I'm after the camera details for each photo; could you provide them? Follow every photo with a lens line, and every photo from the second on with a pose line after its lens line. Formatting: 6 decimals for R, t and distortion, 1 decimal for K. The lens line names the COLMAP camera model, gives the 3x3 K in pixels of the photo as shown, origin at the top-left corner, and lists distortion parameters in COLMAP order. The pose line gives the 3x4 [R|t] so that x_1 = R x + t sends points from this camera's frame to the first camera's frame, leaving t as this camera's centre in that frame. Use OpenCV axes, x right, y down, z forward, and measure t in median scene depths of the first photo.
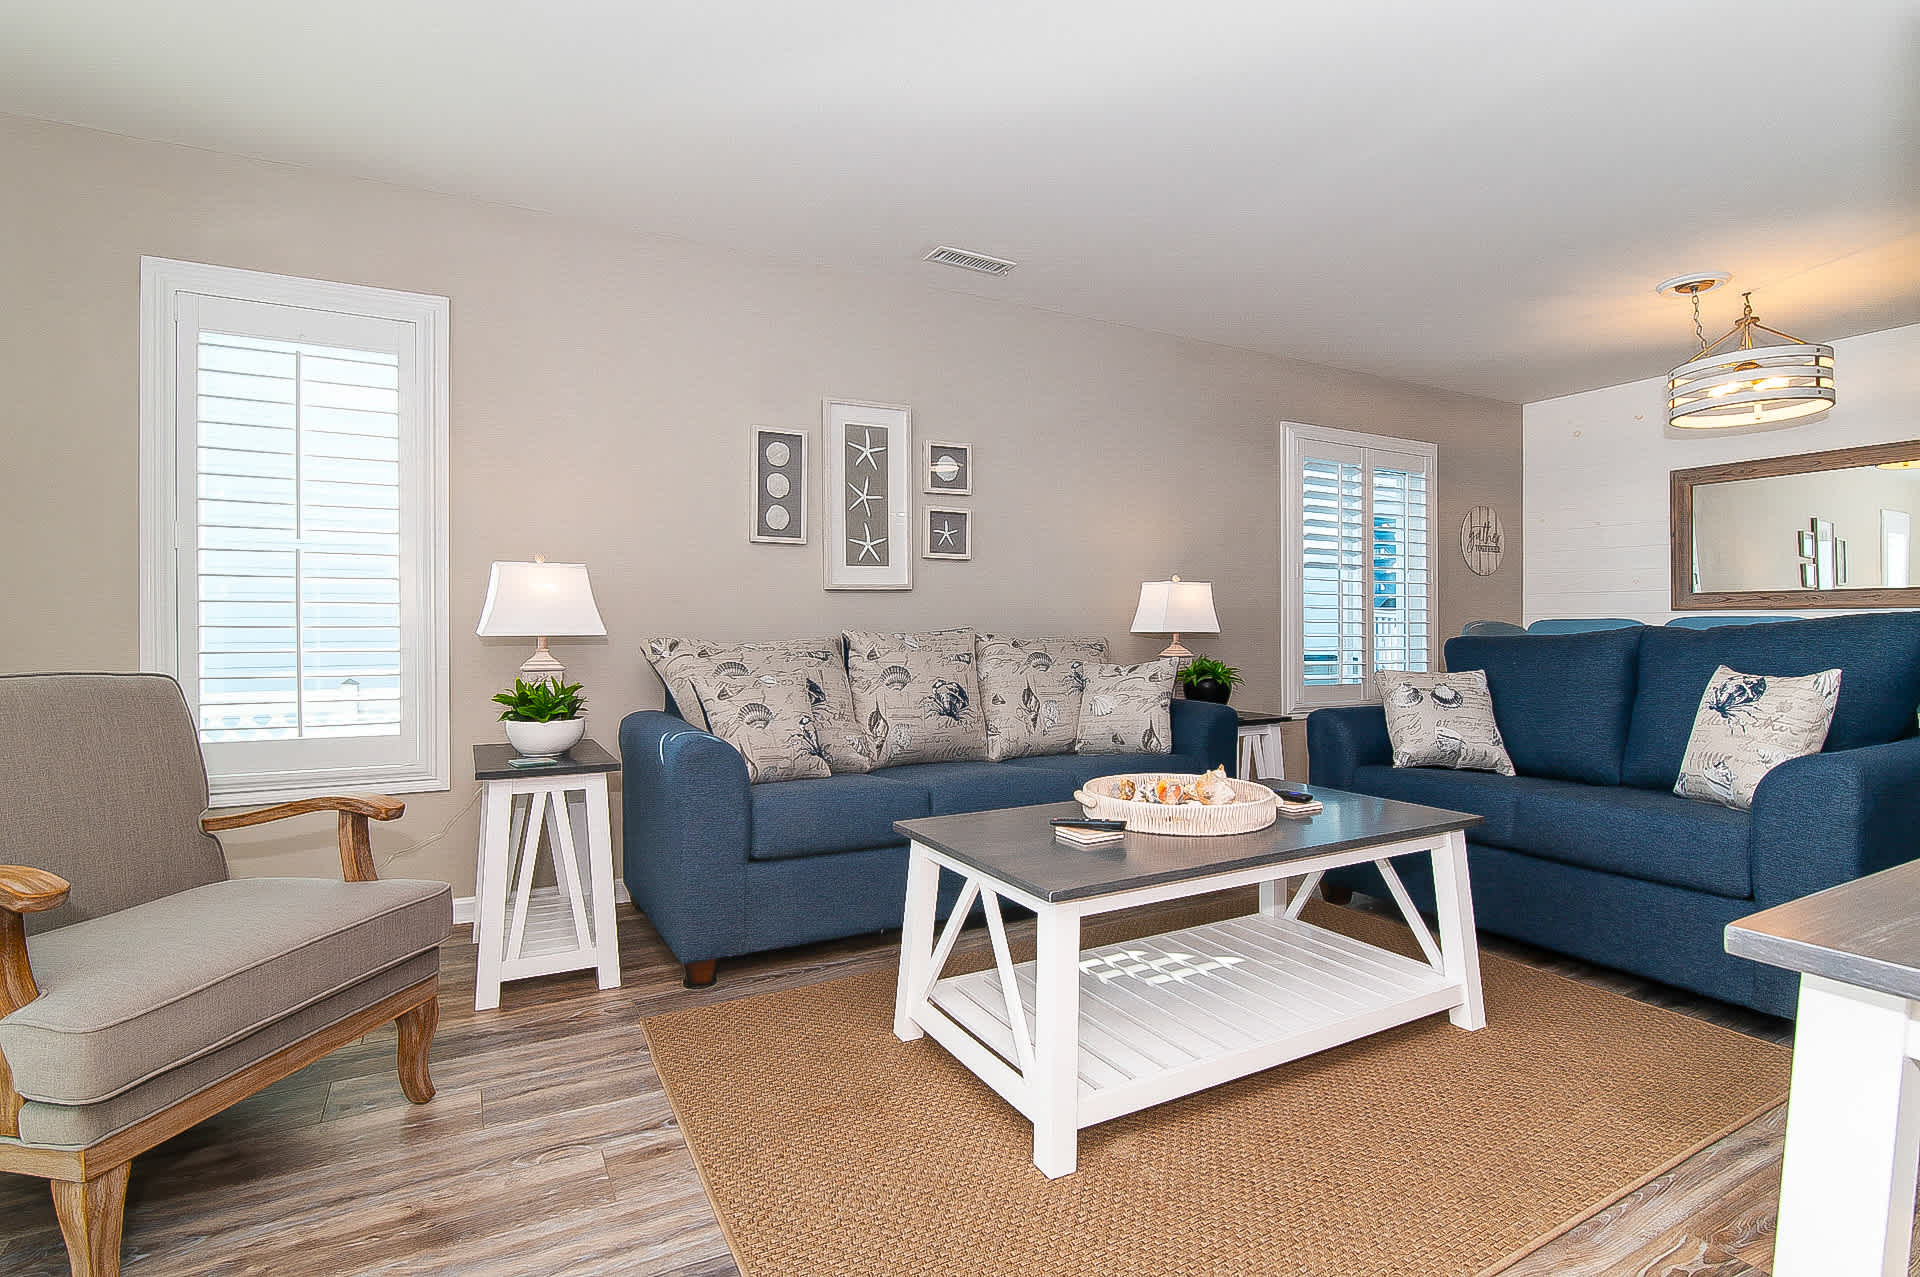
lens RADIAL K [[904.0, 0, 962.4], [0, 904.0, 630.5], [0, 0, 1]] dist [-0.004411, -0.000243]
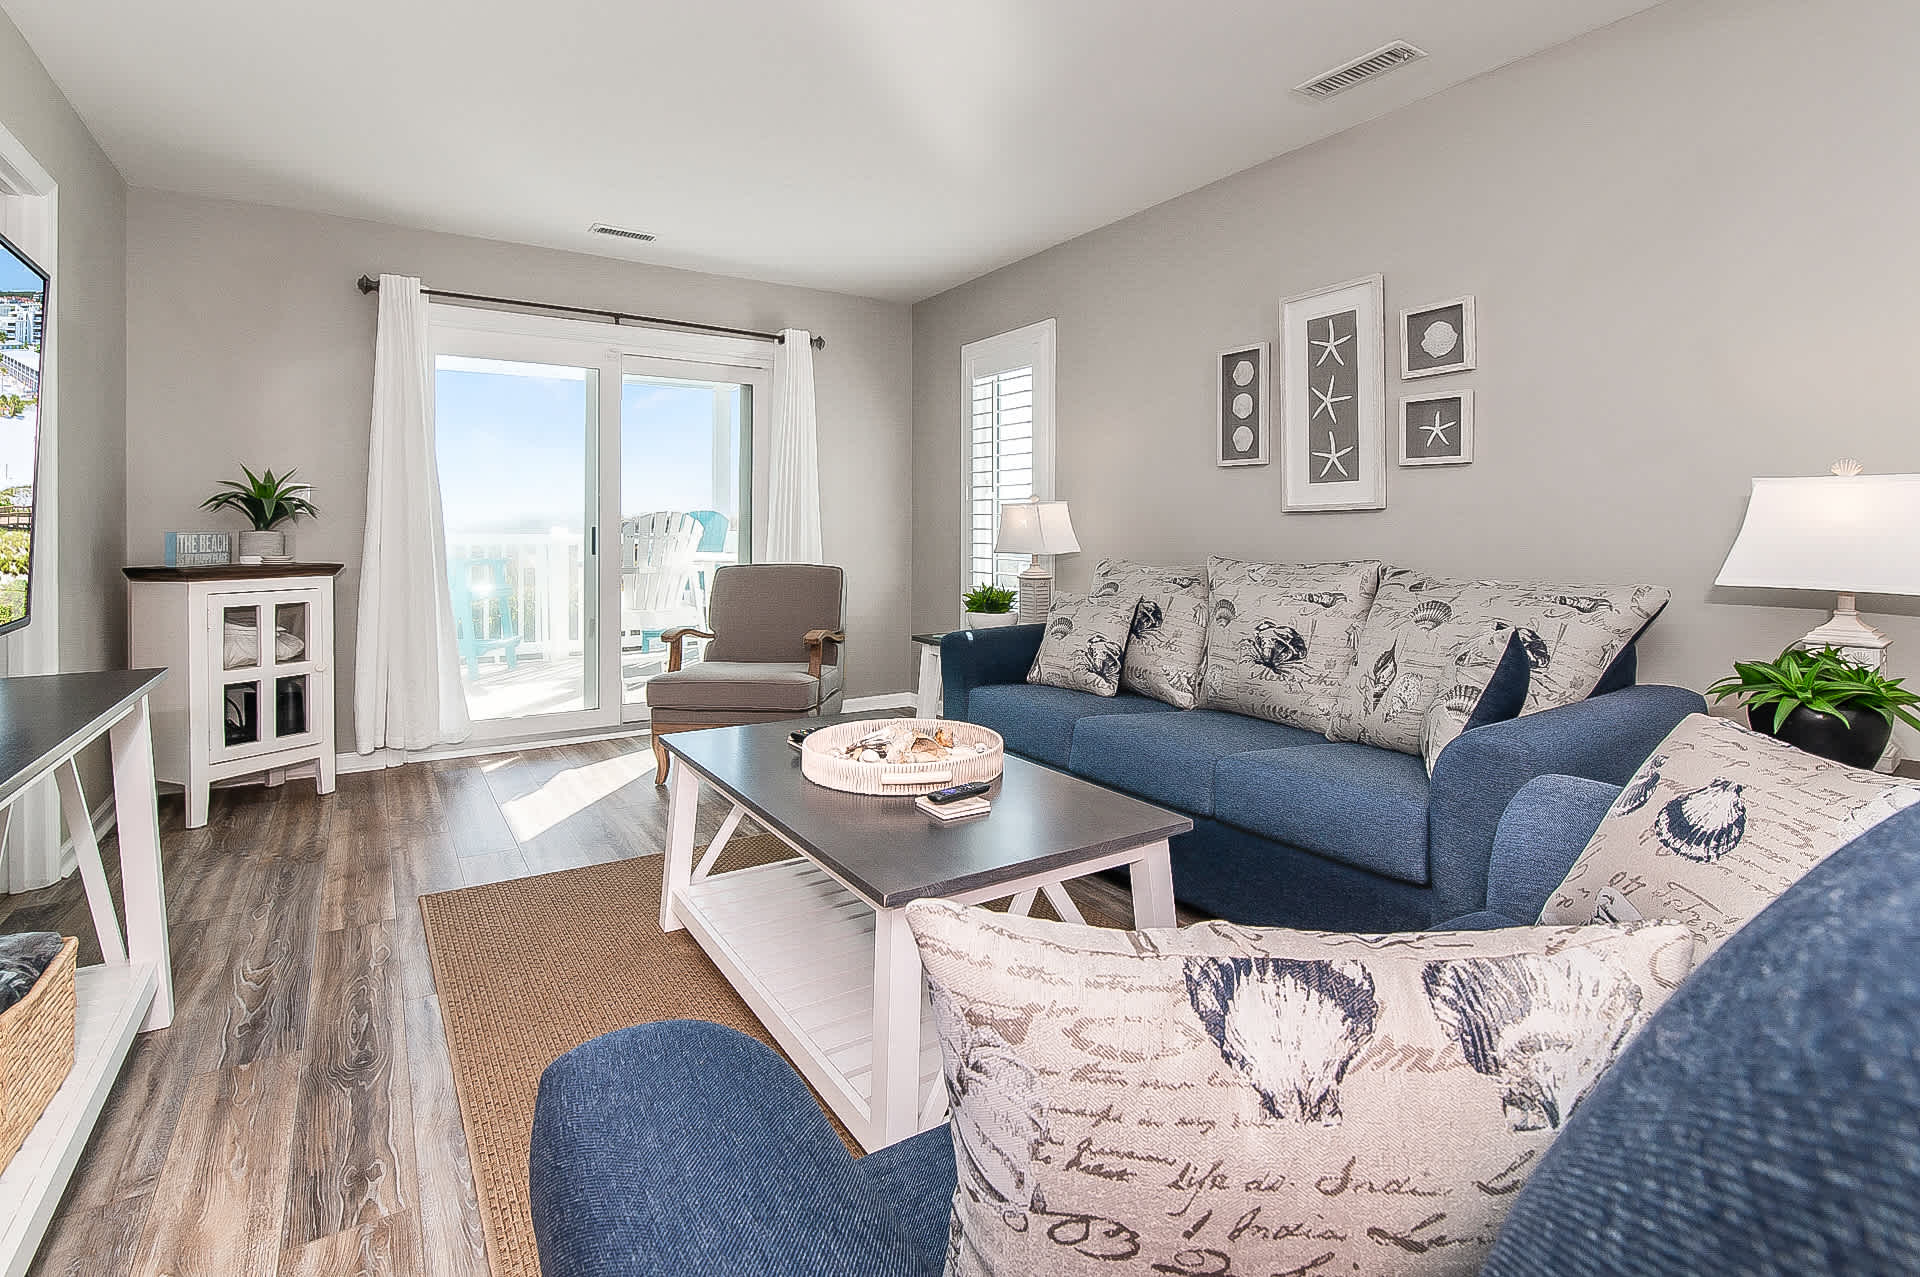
lens RADIAL K [[902.4, 0, 955.6], [0, 902.4, 532.6], [0, 0, 1]] dist [-0.012765, 0.000288]
pose [[0.090968, 0.008573, -0.995817, 0.732289], [-0.007304, 0.999942, 0.007942, -0.029902], [0.995827, 0.006551, 0.091025, 0.605554]]
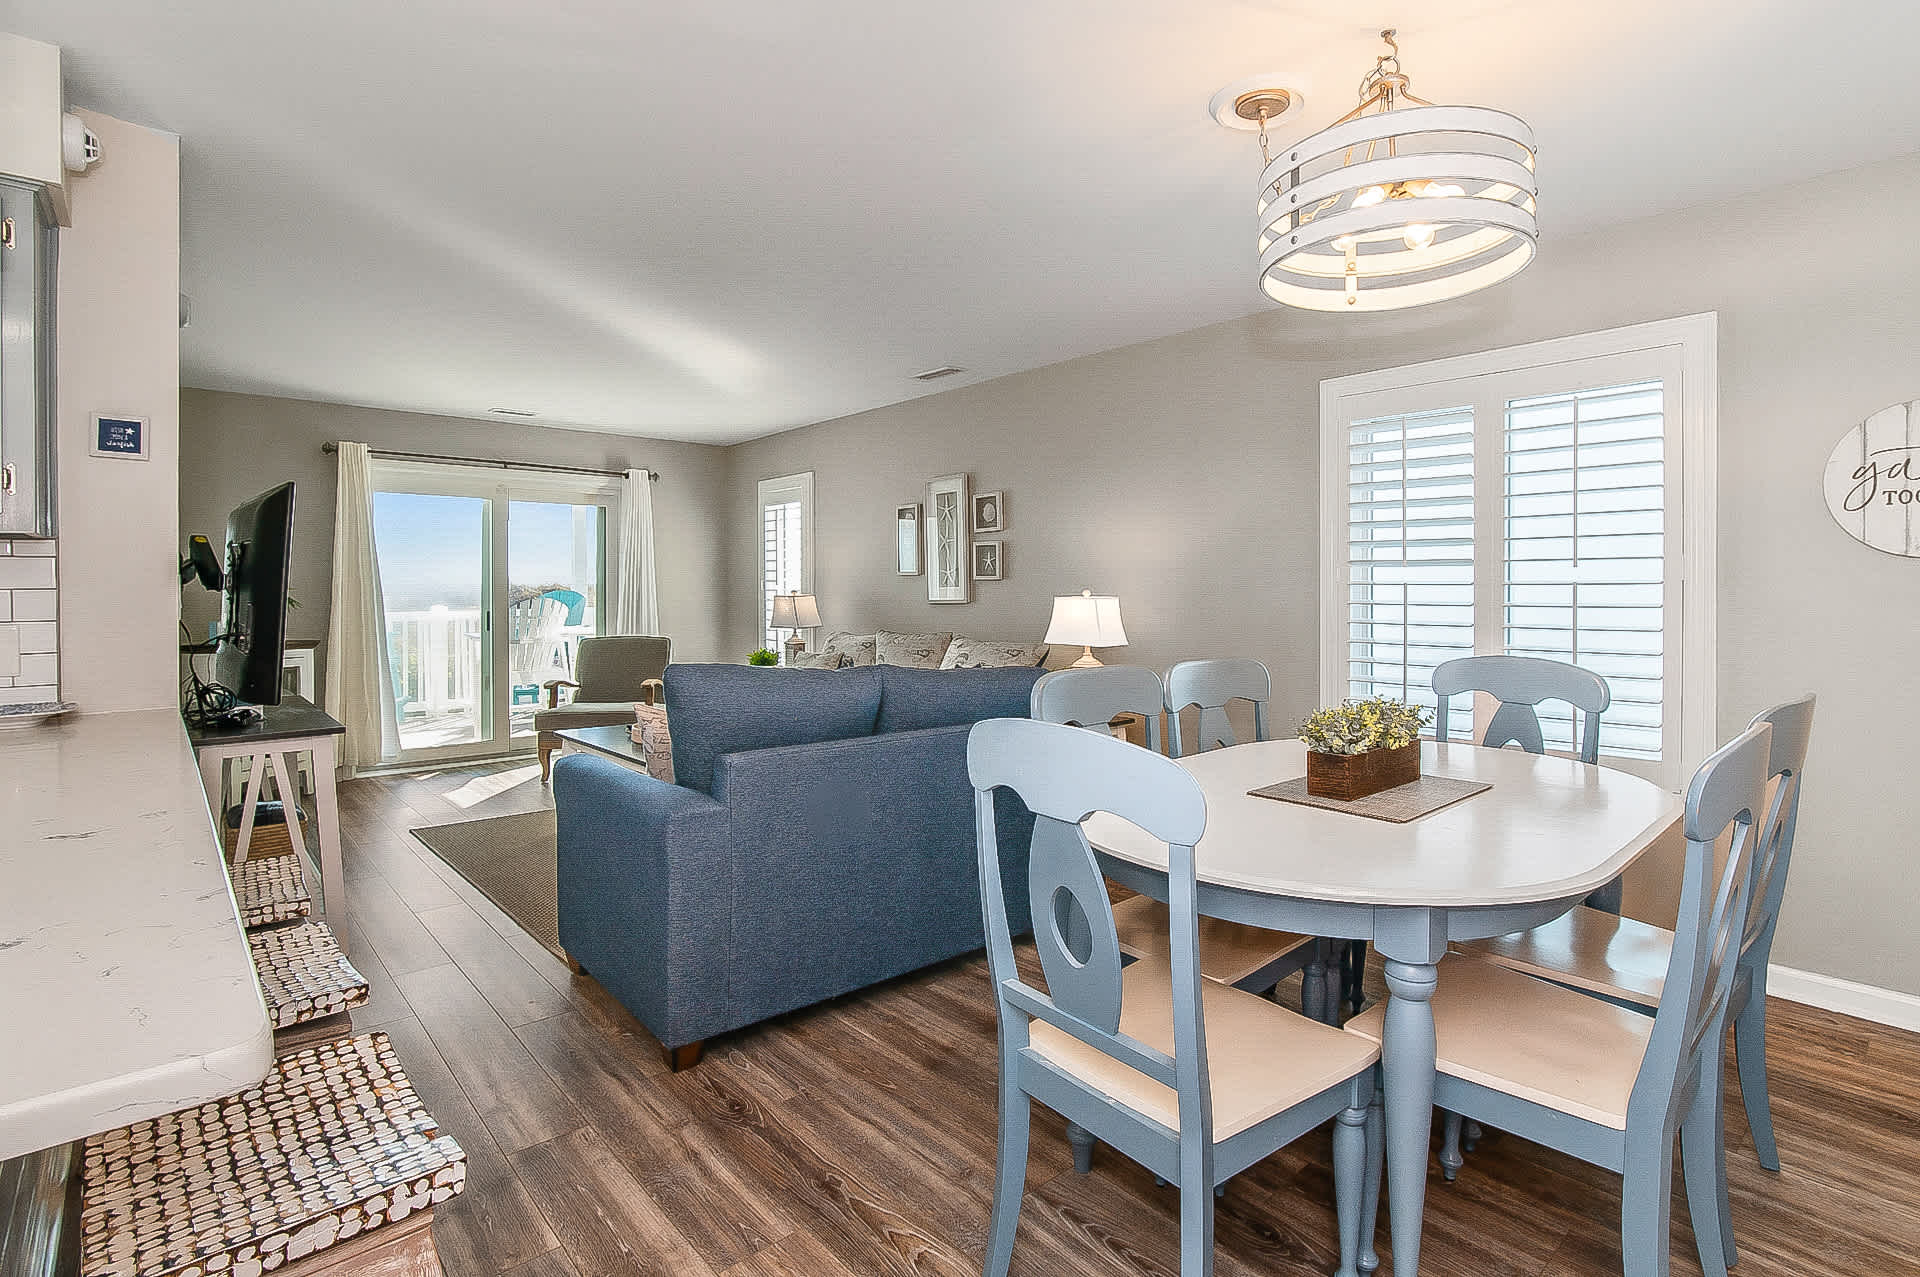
lens RADIAL K [[934.9, 0, 958.6], [0, 934.9, 599.2], [0, 0, 1]] dist [-0.005021, -0.000368]
pose [[0.224159, 0.011774, -0.974482, 1.462691], [-0.001991, 0.999930, 0.011624, -0.073412], [0.974551, -0.000666, 0.224167, 0.710076]]
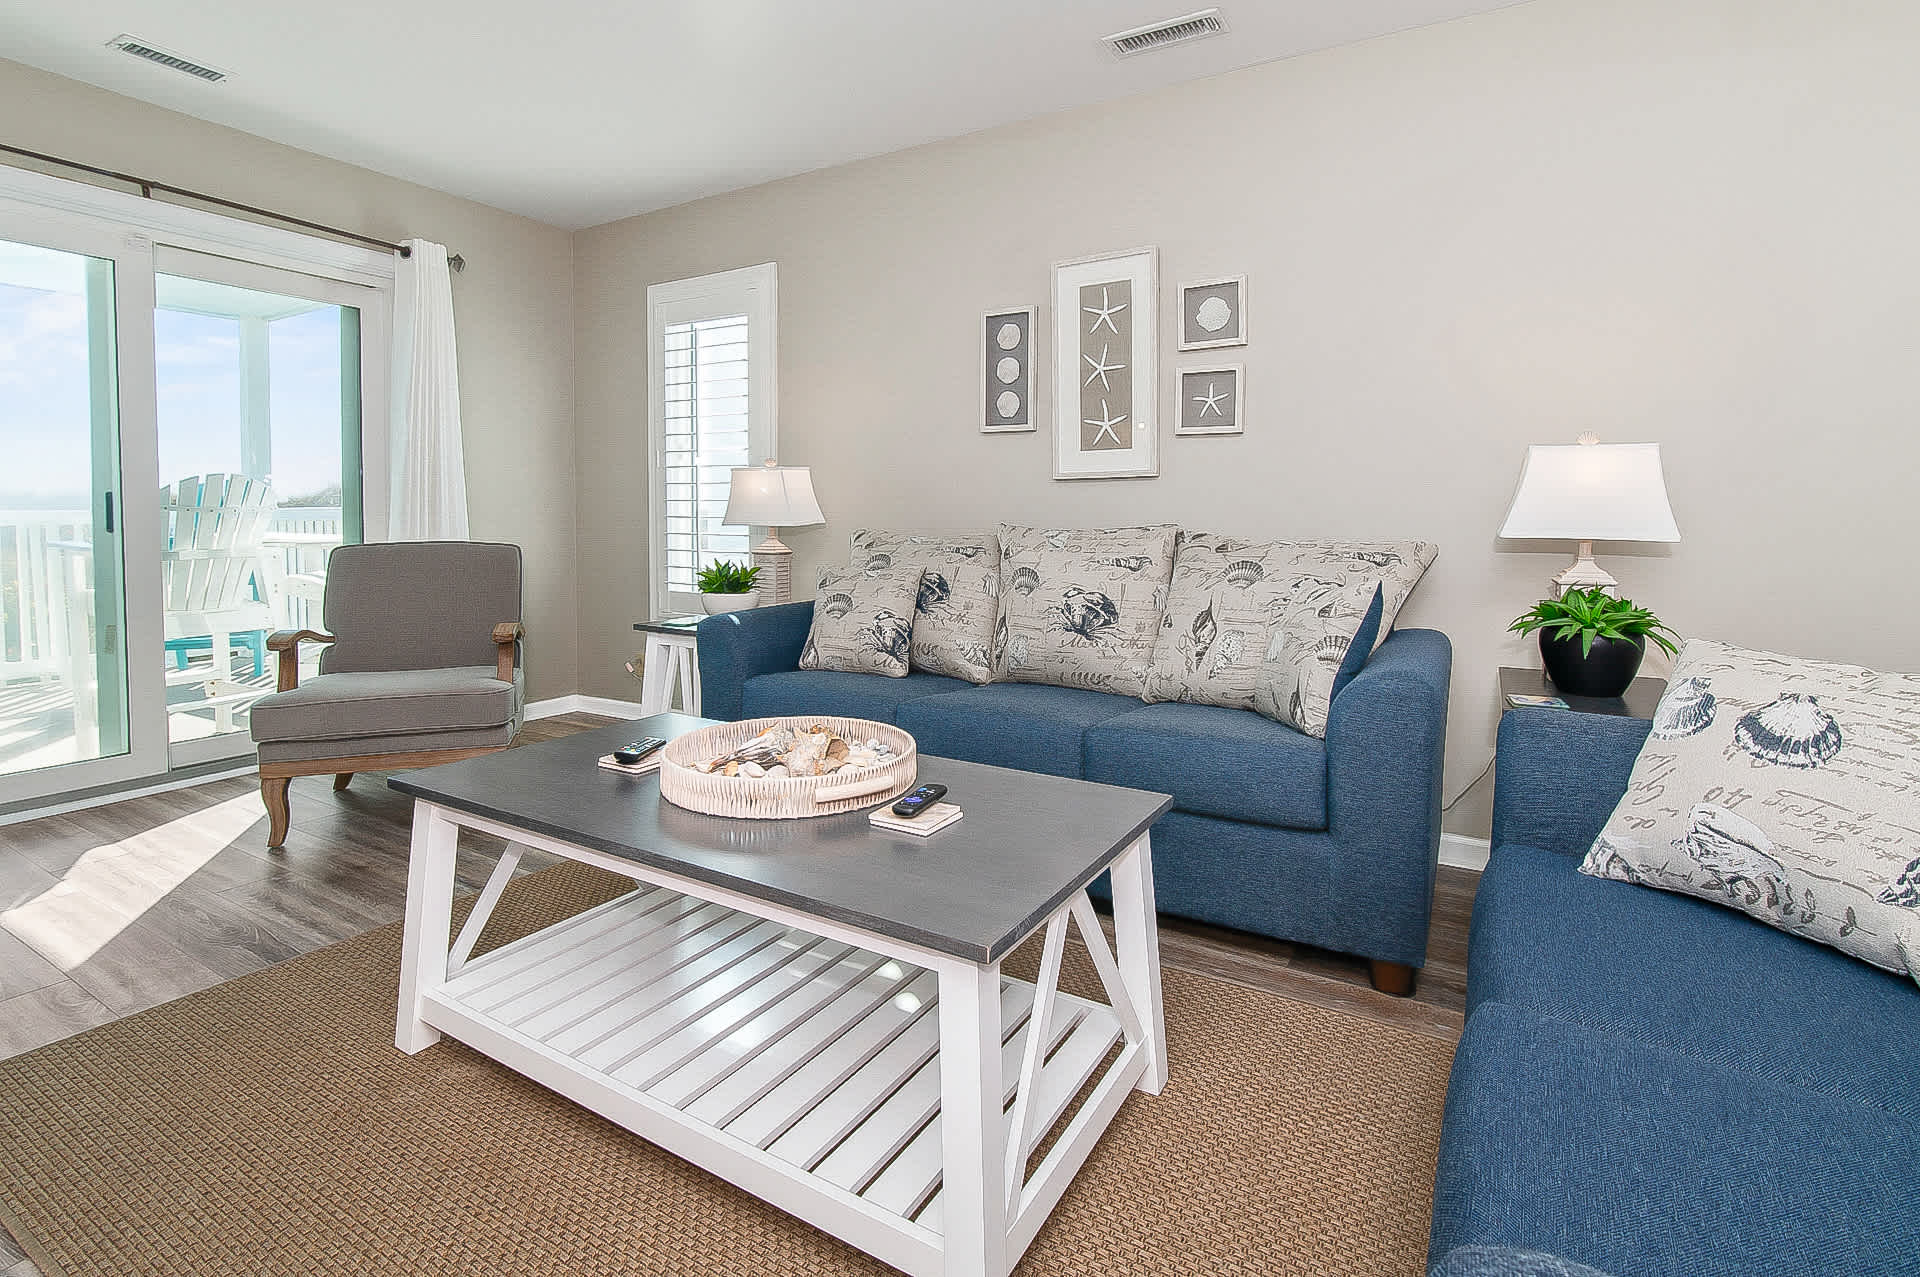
lens RADIAL K [[913.5, 0, 946.1], [0, 913.5, 553.9], [0, 0, 1]] dist [-0.011226, 0.000194]
pose [[0.511873, 0.042127, -0.858028, 0.586667], [-0.010126, 0.999023, 0.043008, -0.009533], [0.859002, -0.013327, 0.511799, 0.454851]]
